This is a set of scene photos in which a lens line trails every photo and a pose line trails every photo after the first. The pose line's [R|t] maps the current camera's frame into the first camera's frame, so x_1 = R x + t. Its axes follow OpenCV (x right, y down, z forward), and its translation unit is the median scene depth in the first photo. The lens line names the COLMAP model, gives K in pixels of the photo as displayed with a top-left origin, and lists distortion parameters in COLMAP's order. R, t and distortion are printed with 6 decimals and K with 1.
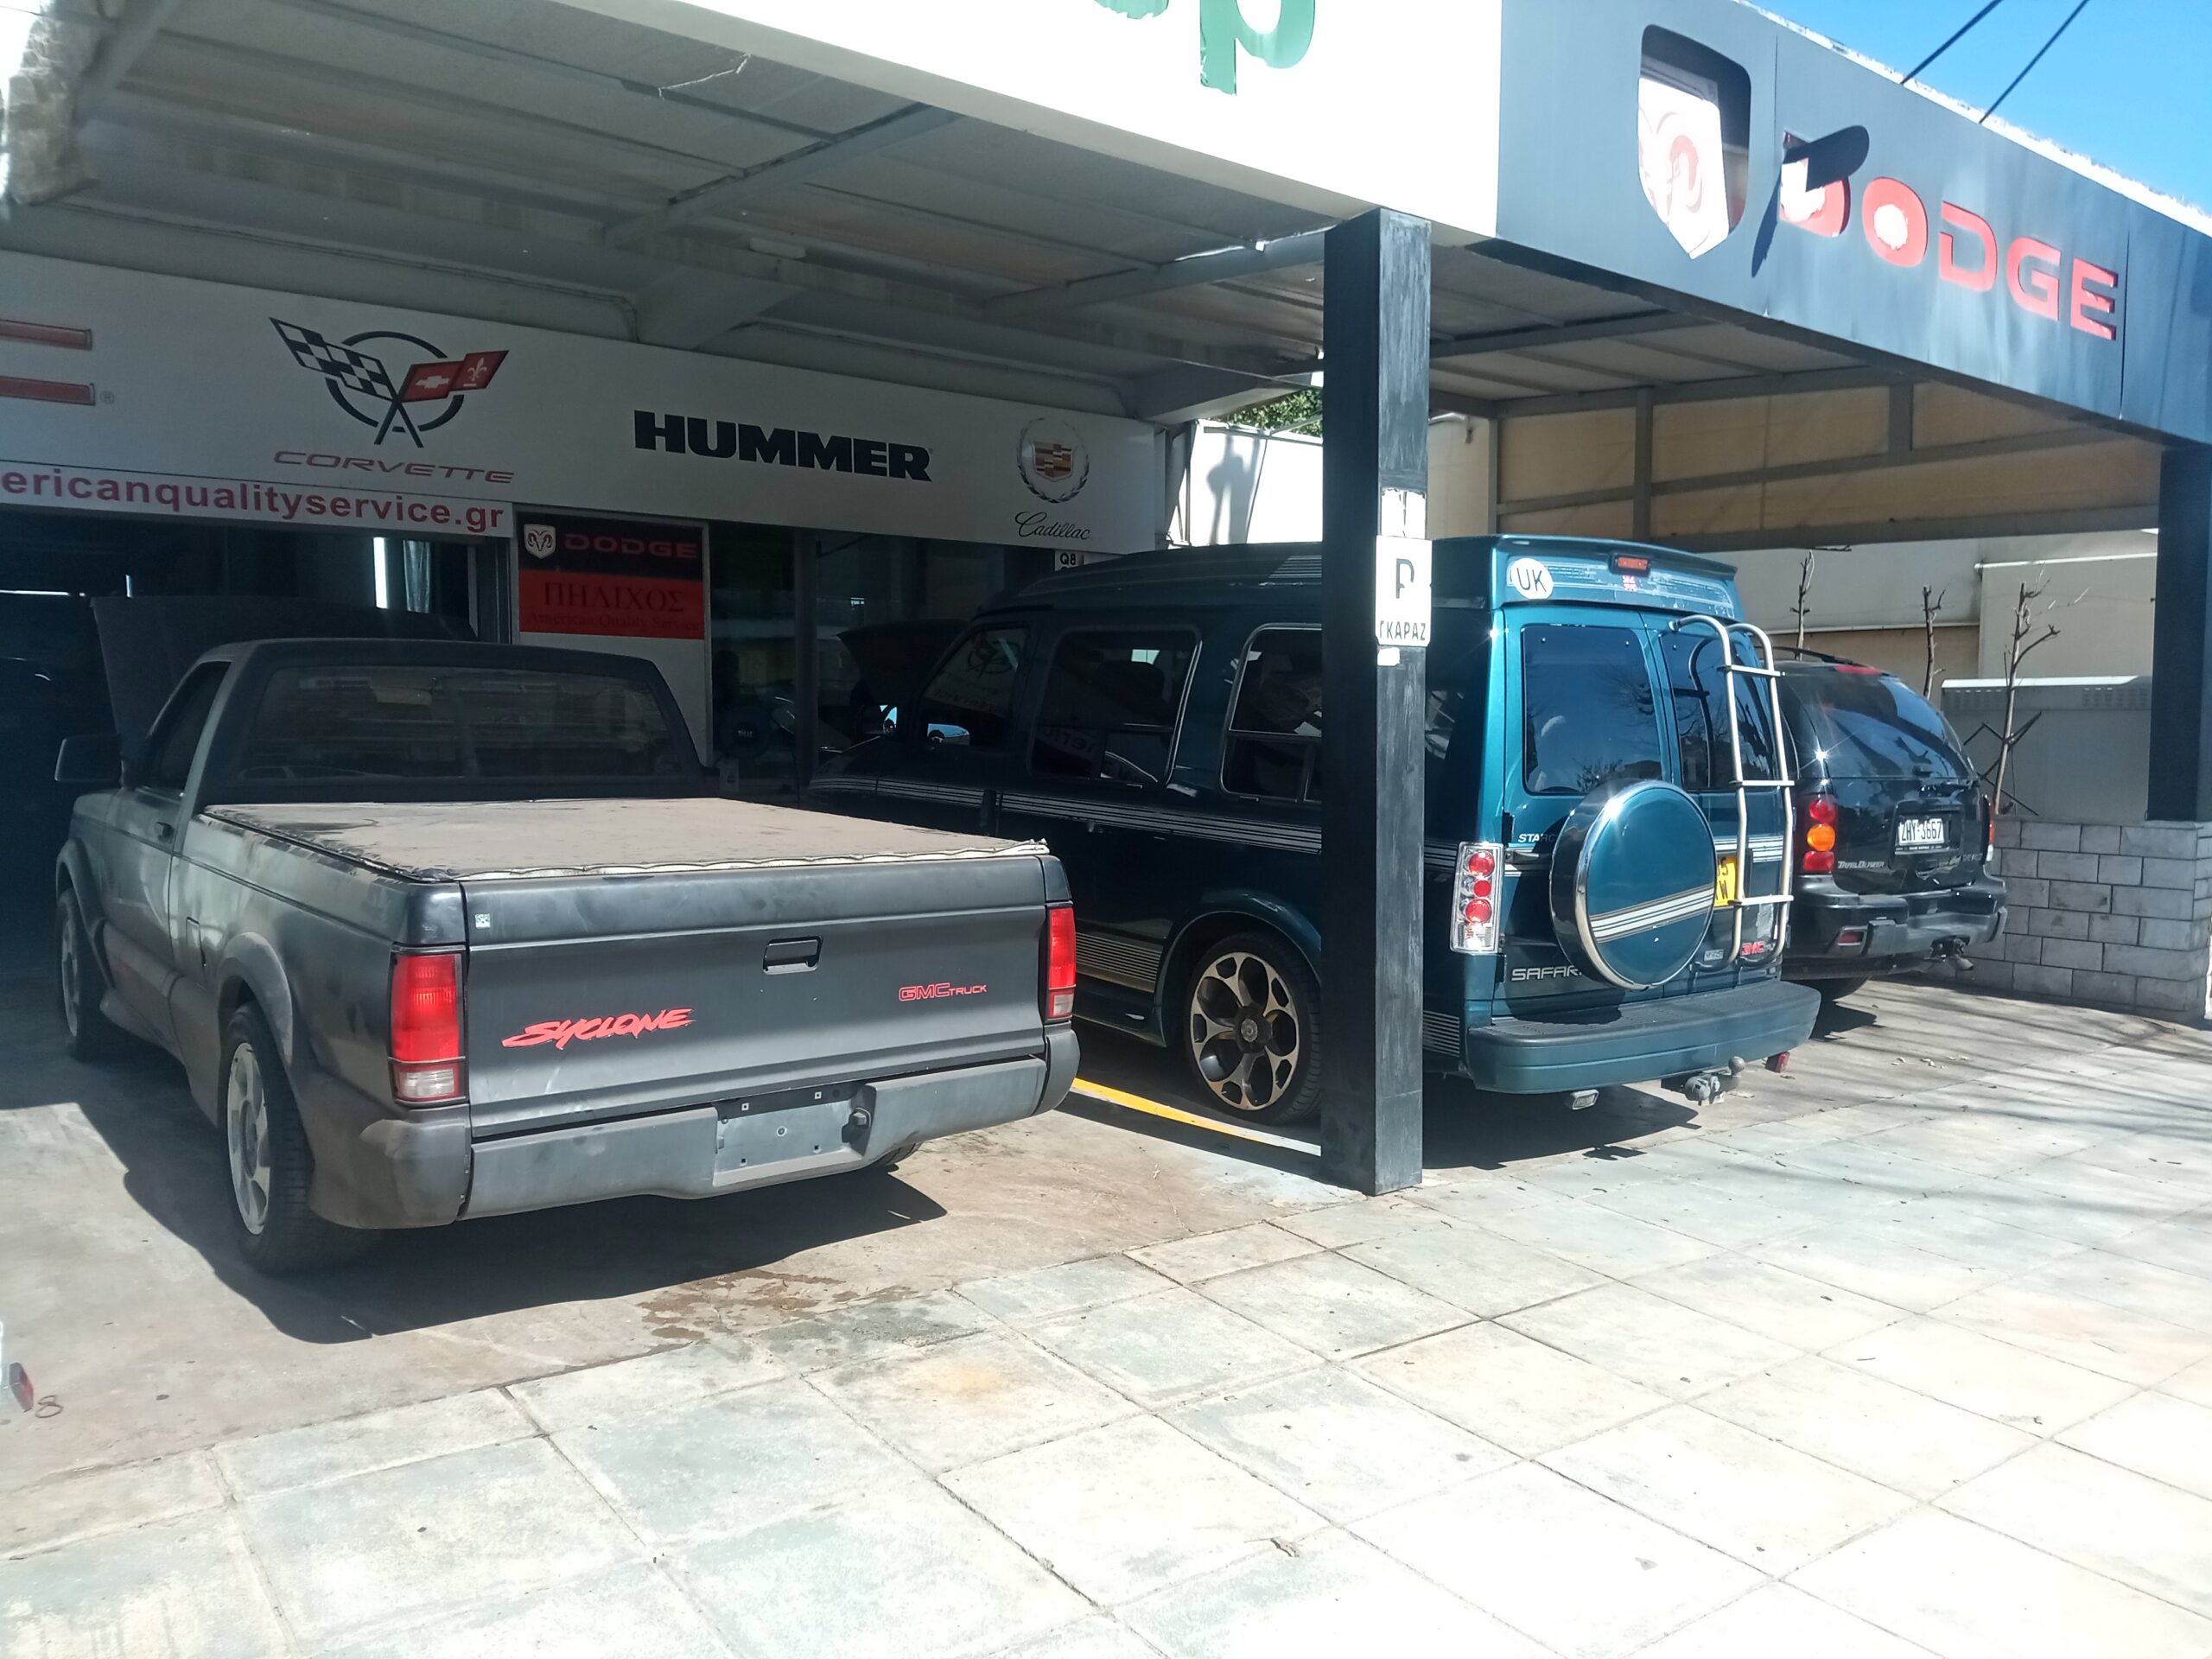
lens RADIAL K [[1521.0, 0, 1106.0], [0, 1521.0, 829.5], [0, 0, 1]] dist [-0.006118, -0.076222]
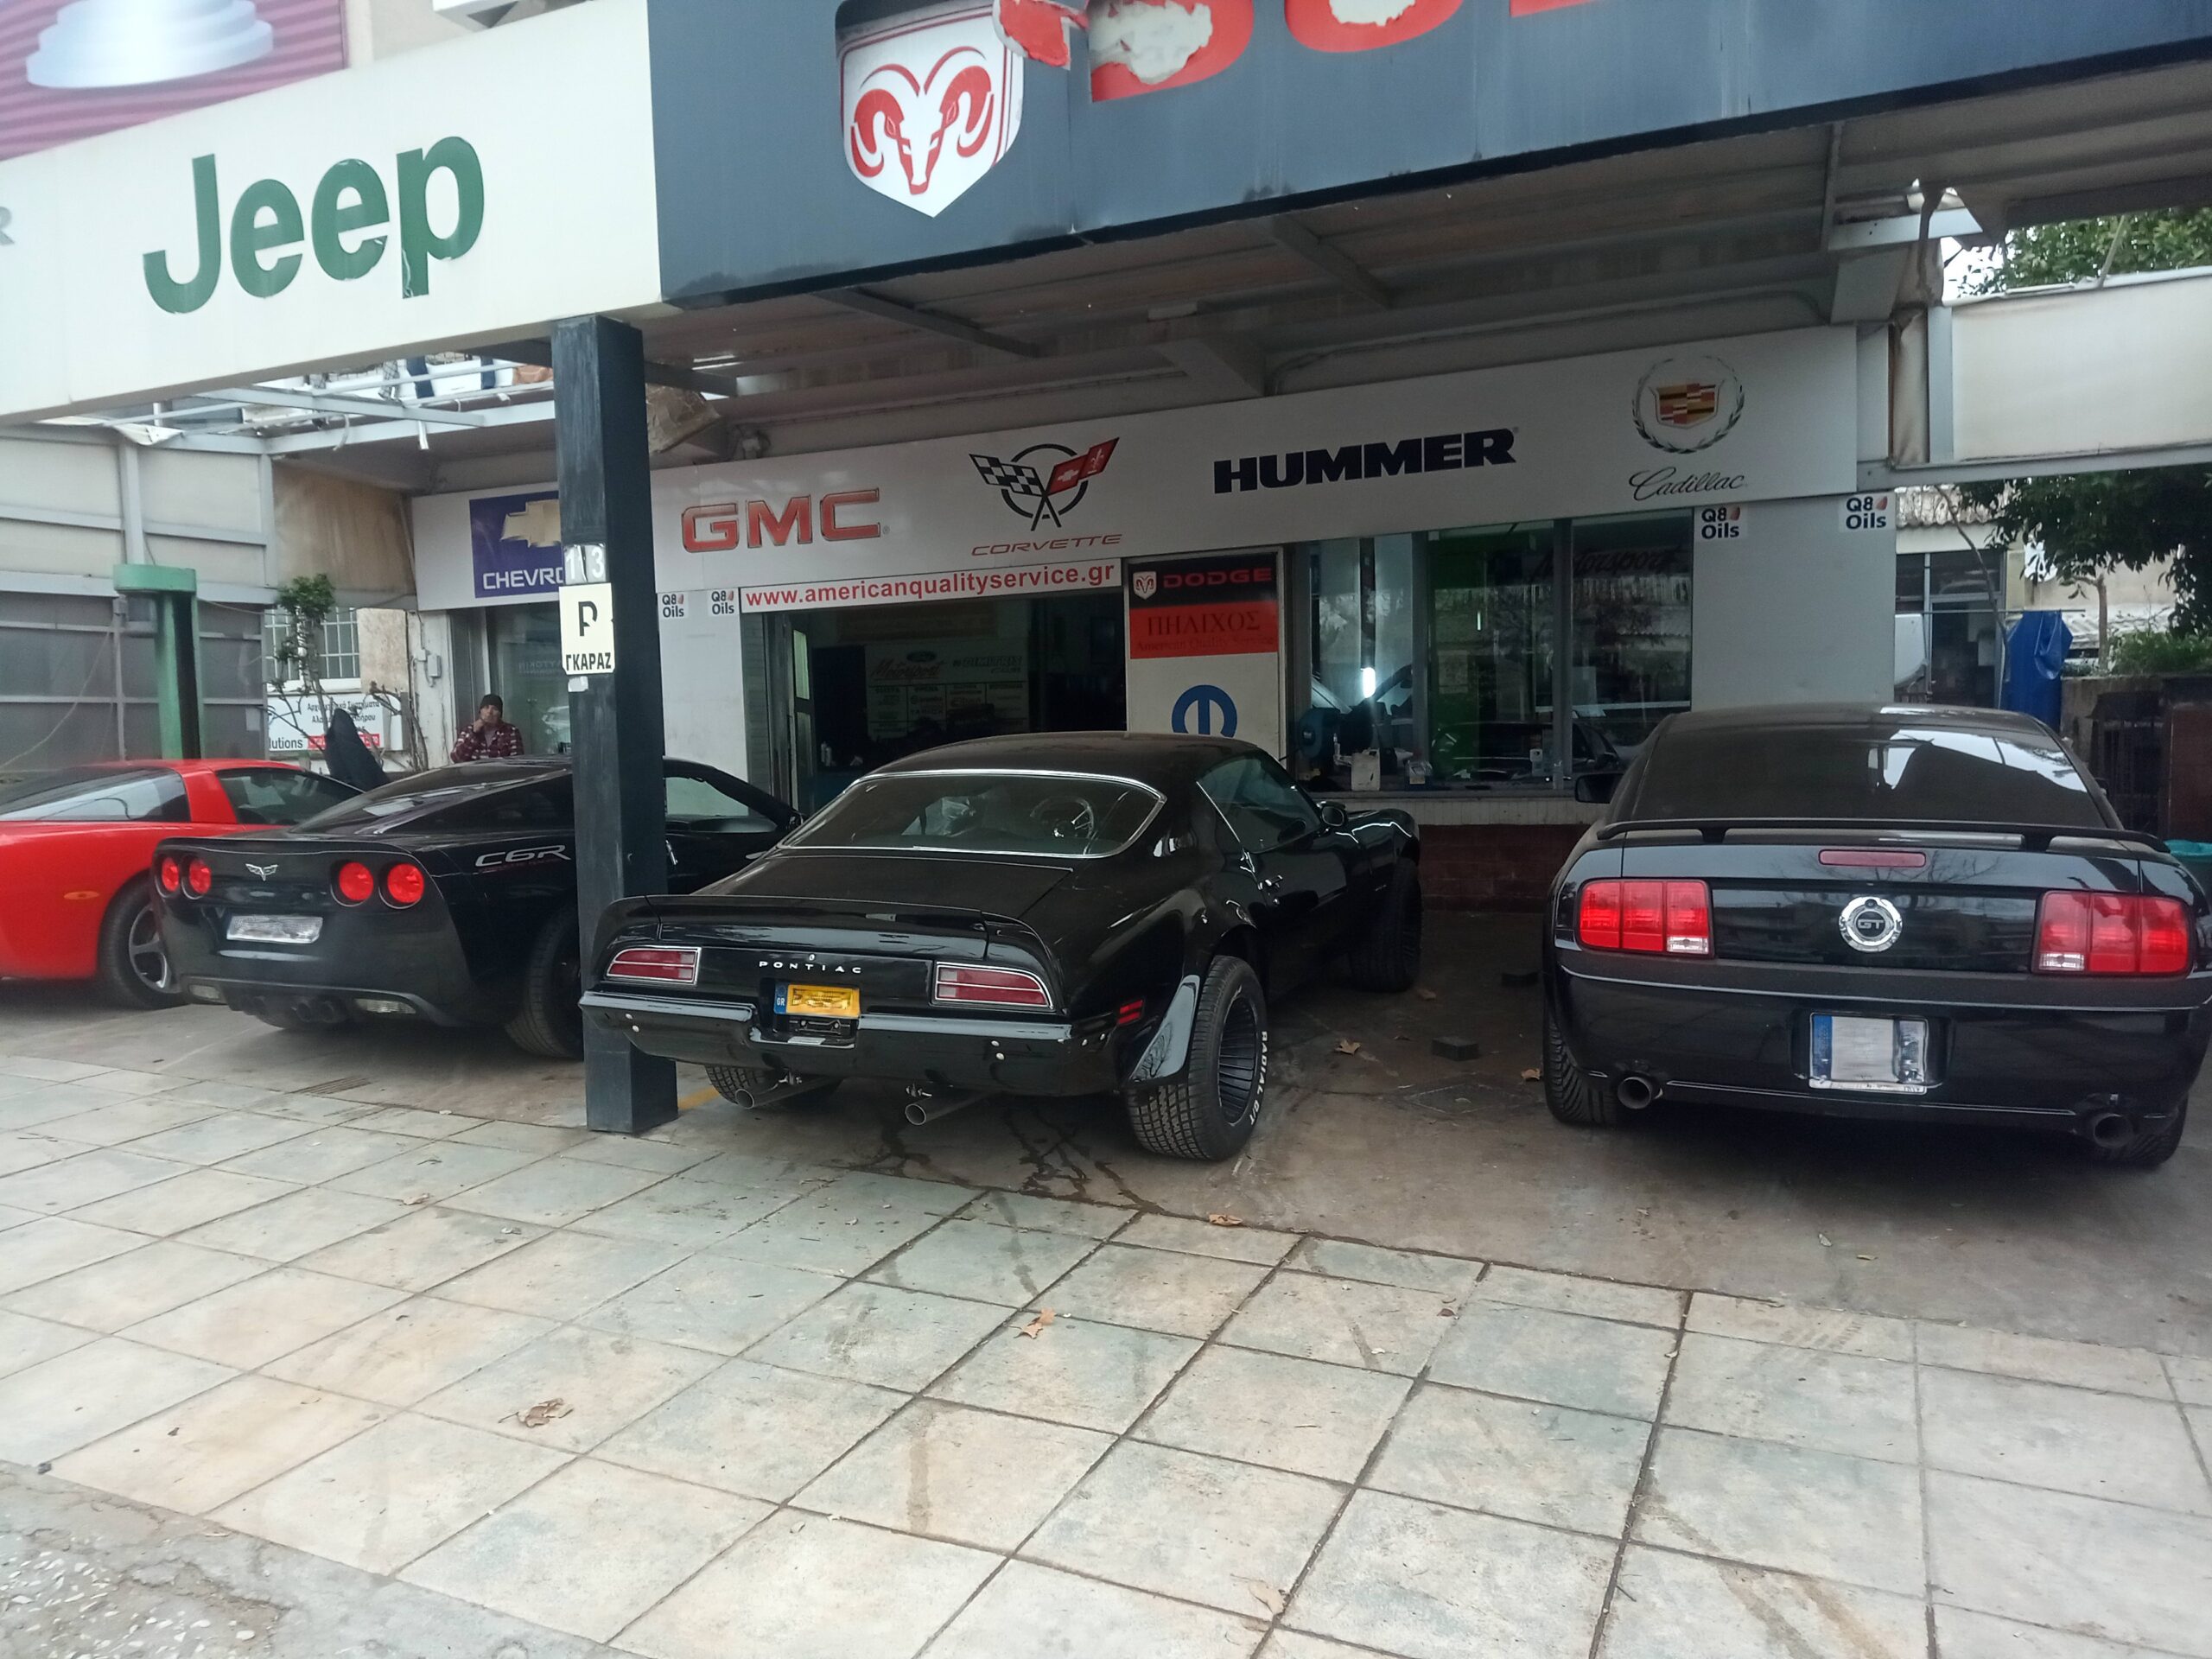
lens RADIAL K [[1509.6, 0, 1106.0], [0, 1509.6, 829.5], [0, 0, 1]] dist [0.004417, -0.001143]
pose [[0.465635, 0.034257, -0.884313, 0.741615], [-0.027538, 0.999327, 0.024213, -0.019600], [0.884548, 0.013078, 0.466265, 0.413220]]
